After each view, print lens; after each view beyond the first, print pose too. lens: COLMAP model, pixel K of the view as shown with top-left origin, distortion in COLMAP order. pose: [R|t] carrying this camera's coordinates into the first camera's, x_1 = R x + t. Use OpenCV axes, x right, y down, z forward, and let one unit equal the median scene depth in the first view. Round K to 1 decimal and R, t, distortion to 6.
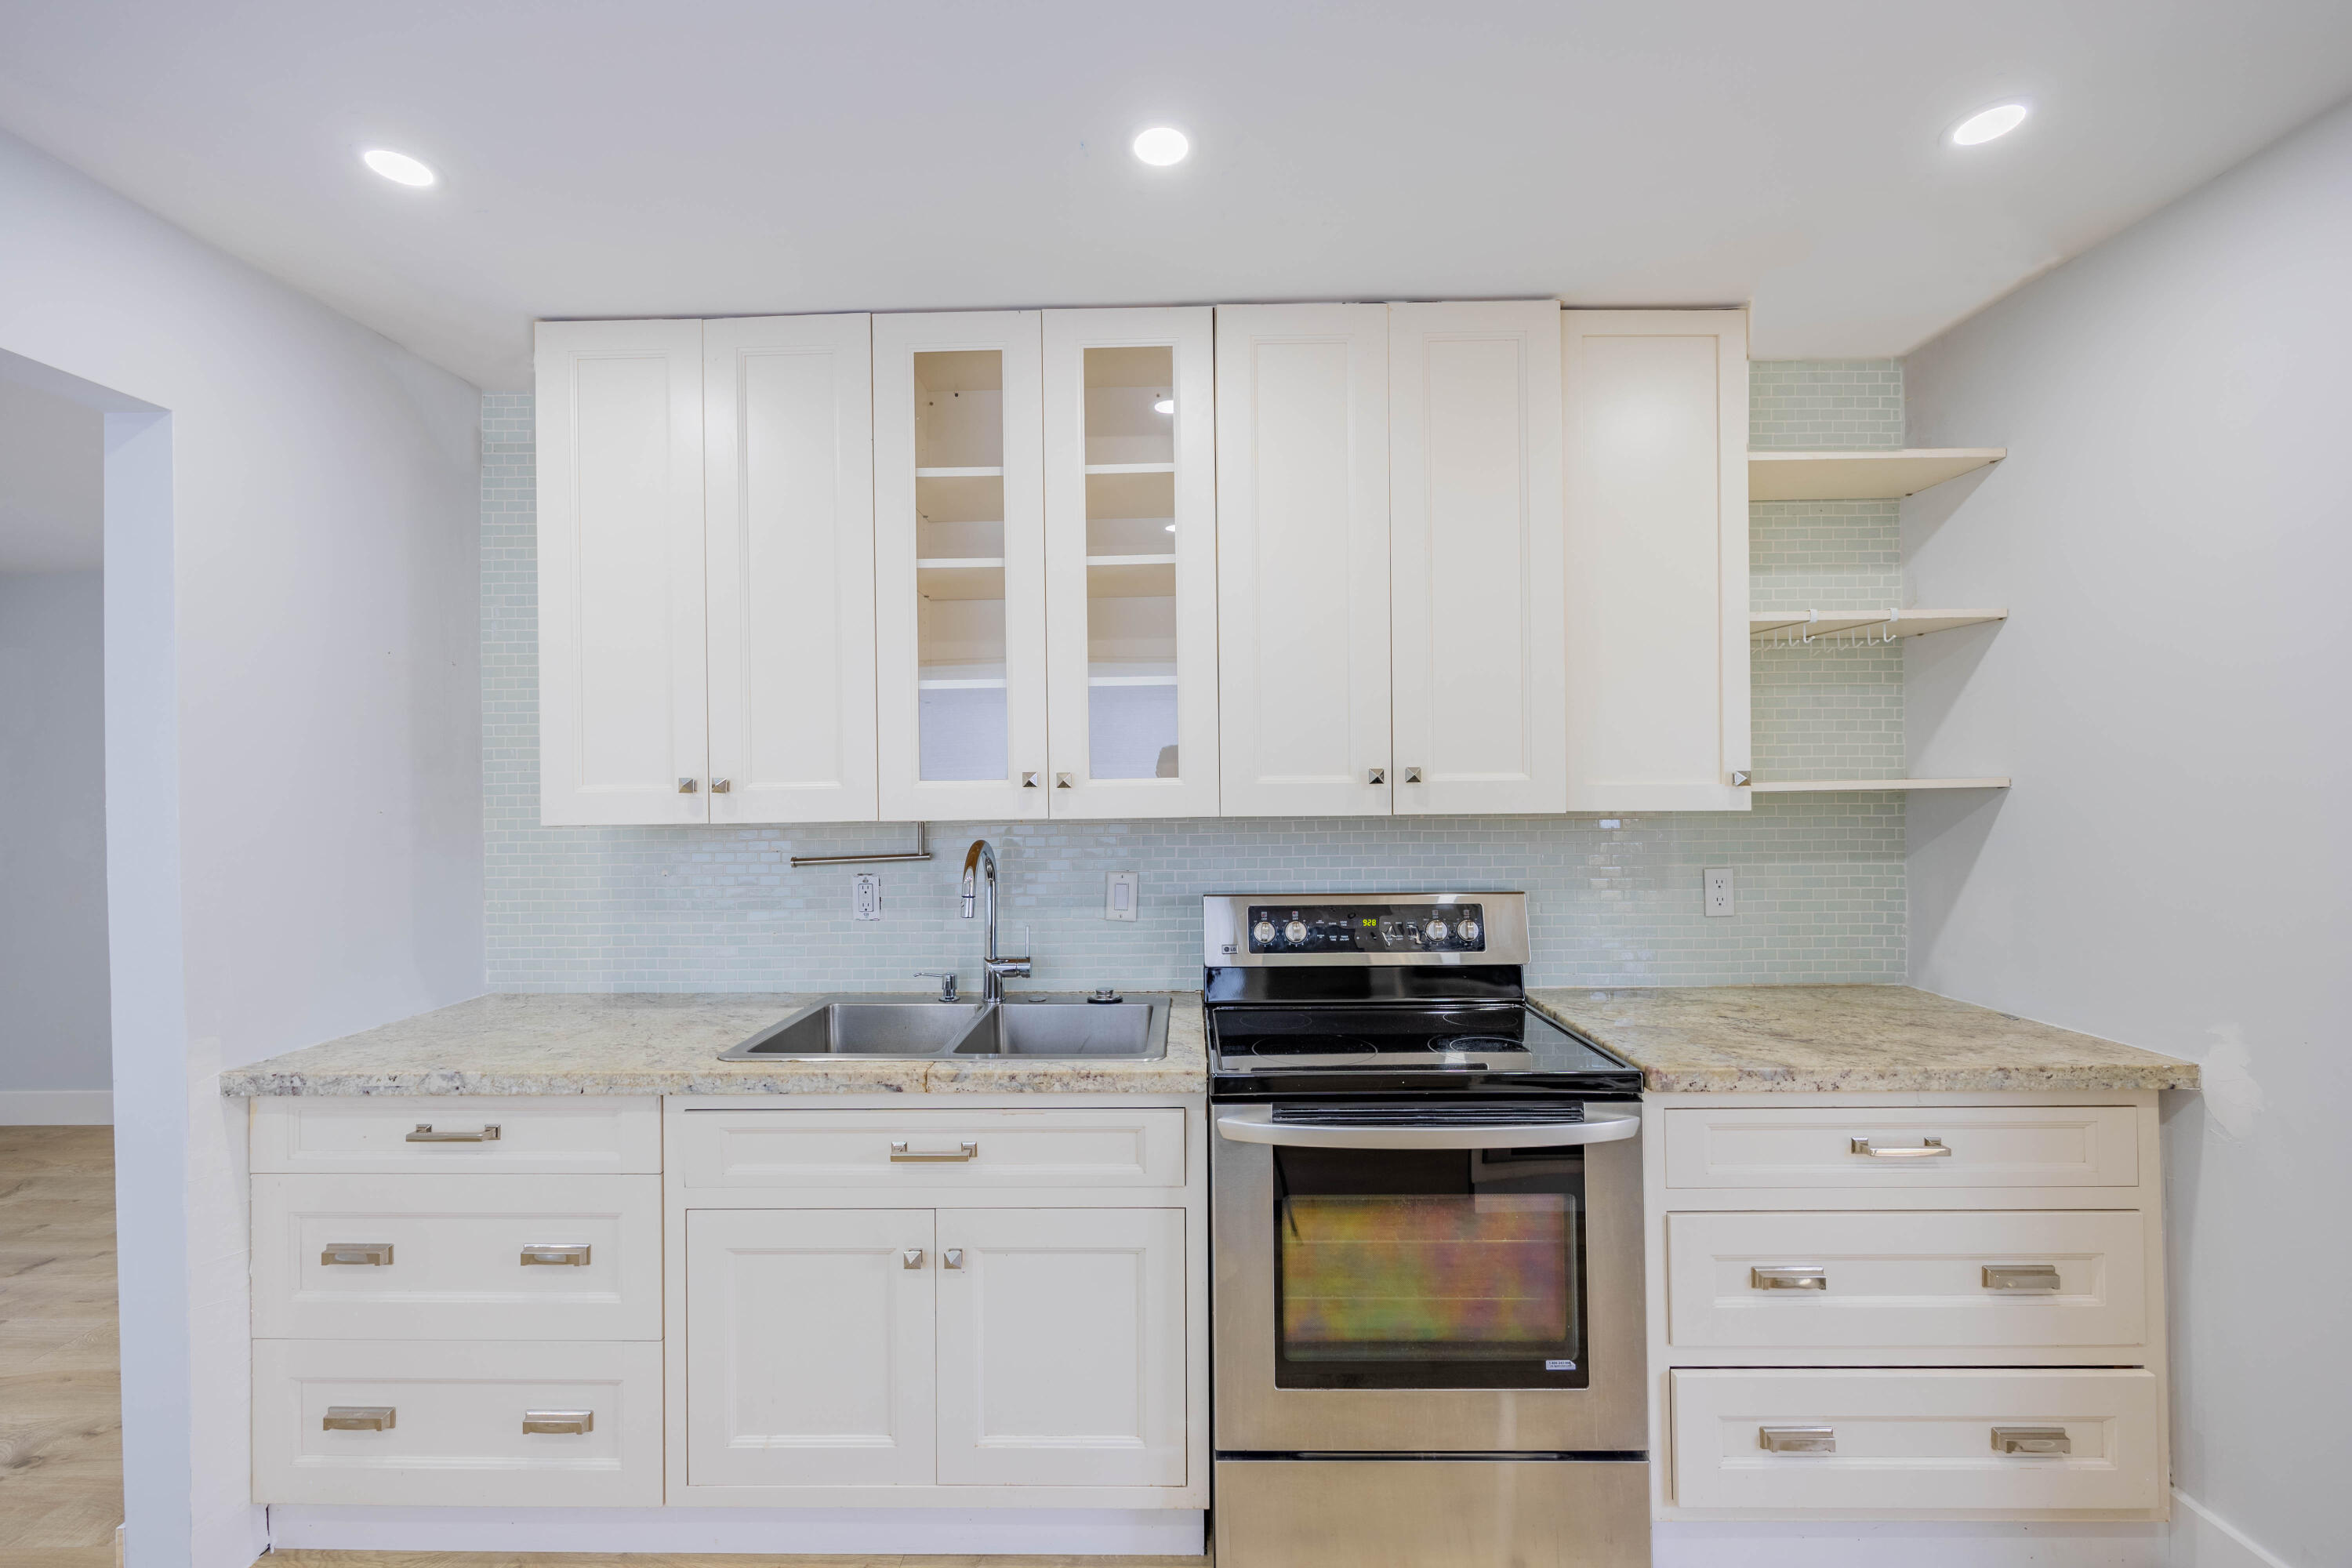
lens RADIAL K [[944.7, 0, 1181.0], [0, 944.7, 786.9], [0, 0, 1]] dist [-0.000166, 0.000498]
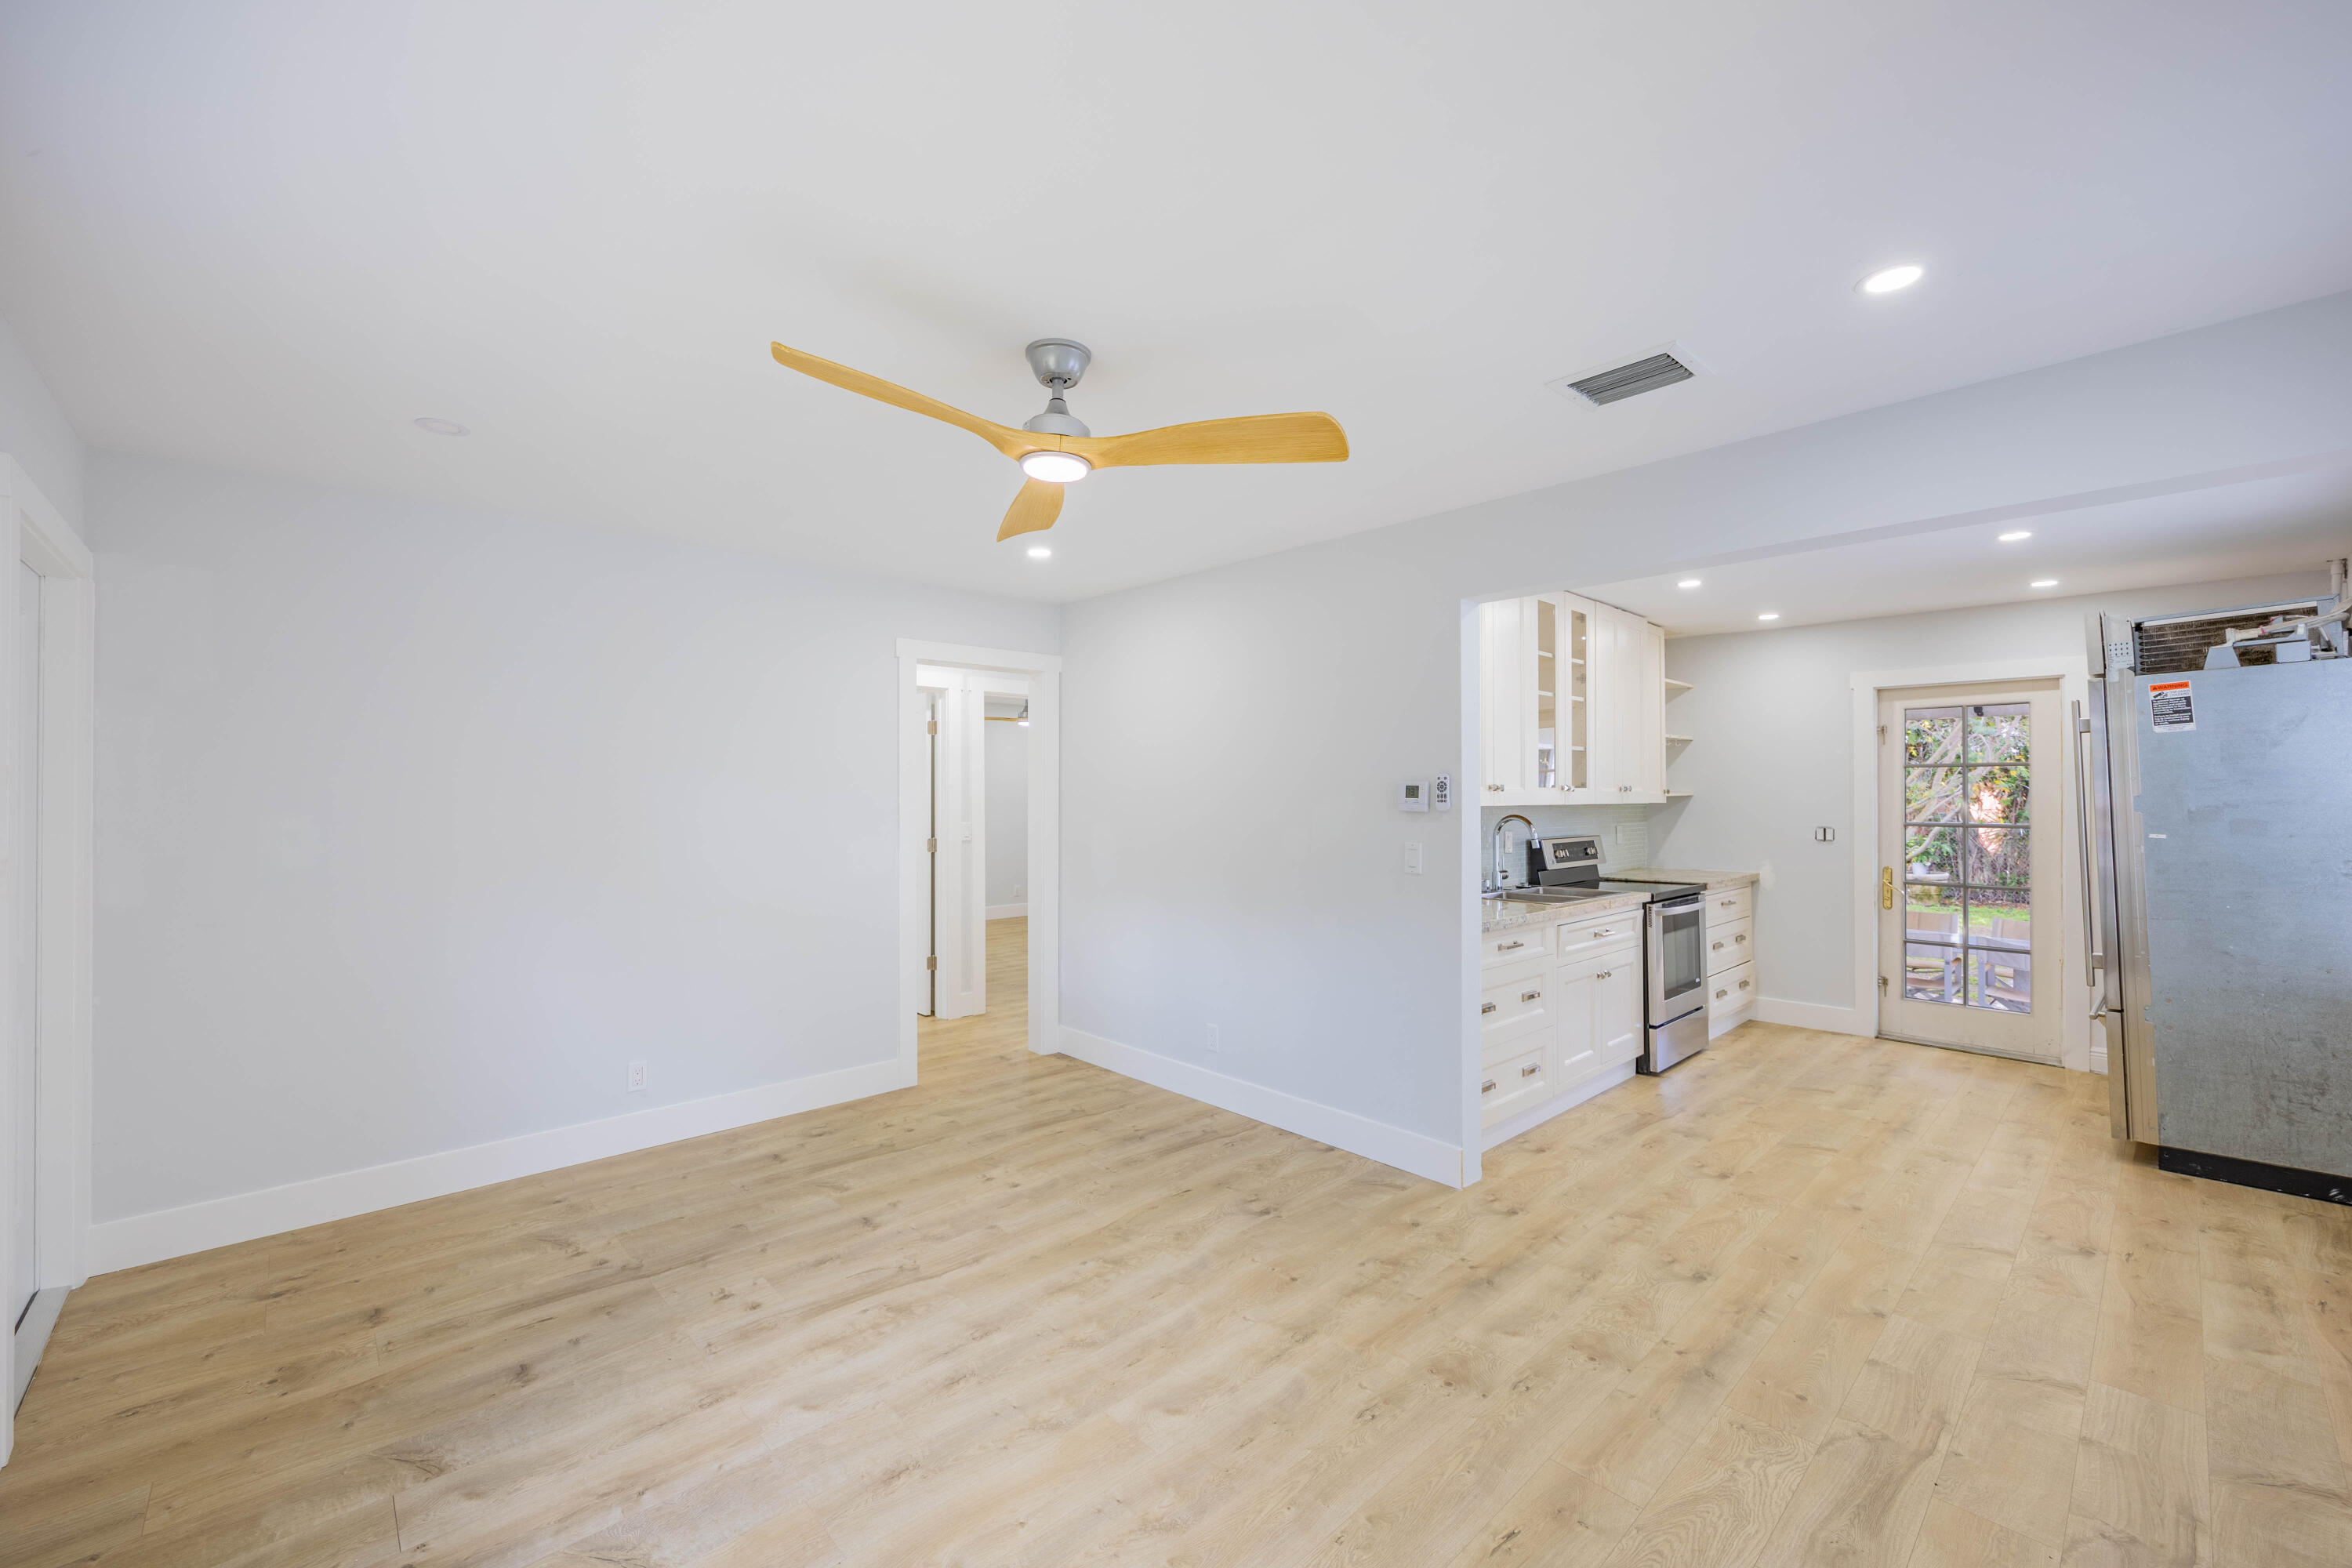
lens RADIAL K [[941.4, 0, 1171.3], [0, 941.4, 786.0], [0, 0, 1]] dist [-0.000562, -0.000142]
pose [[0.718313, 0.019174, 0.695456, -2.512527], [-0.009377, 0.999796, -0.017880, 0.040259], [-0.695657, 0.006323, 0.718346, -0.016506]]
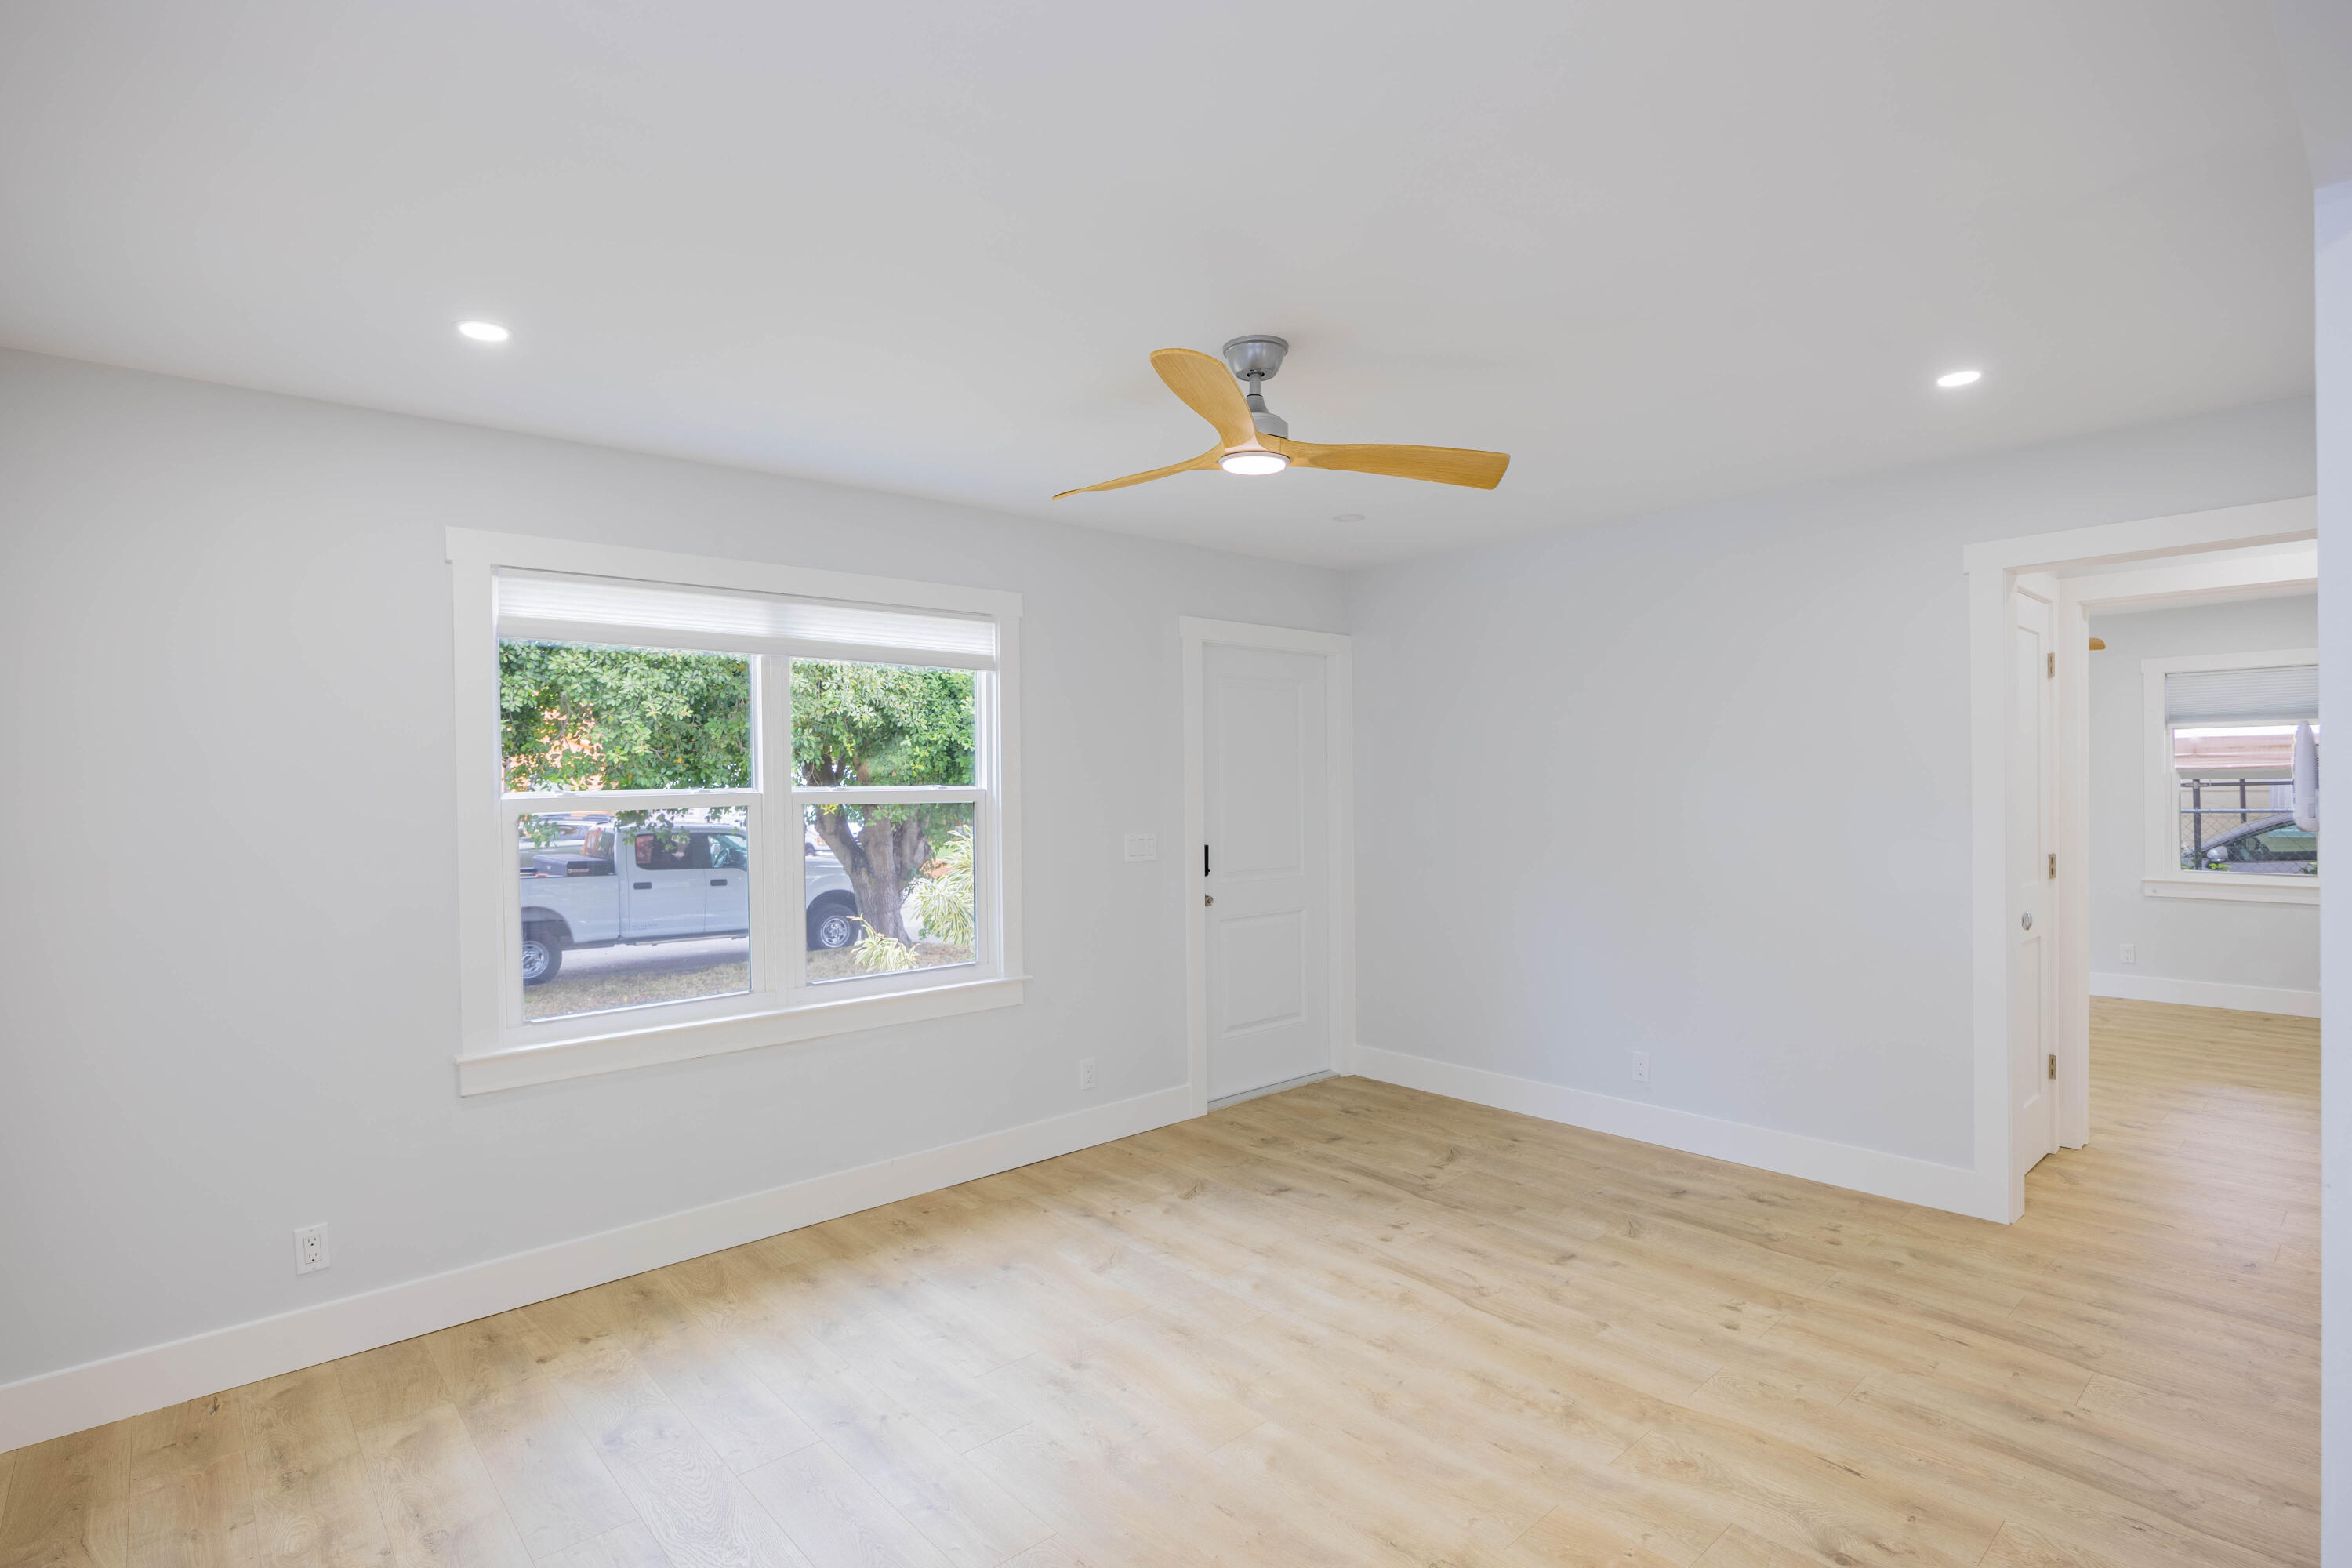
lens RADIAL K [[1150.4, 0, 1184.5], [0, 1150.4, 788.3], [0, 0, 1]] dist [-0.004221, -0.000275]
pose [[0.685439, 0.009837, -0.728064, -0.916516], [0.001466, 0.999888, 0.014890, 0.011695], [0.728129, -0.011273, 0.685348, -0.124860]]
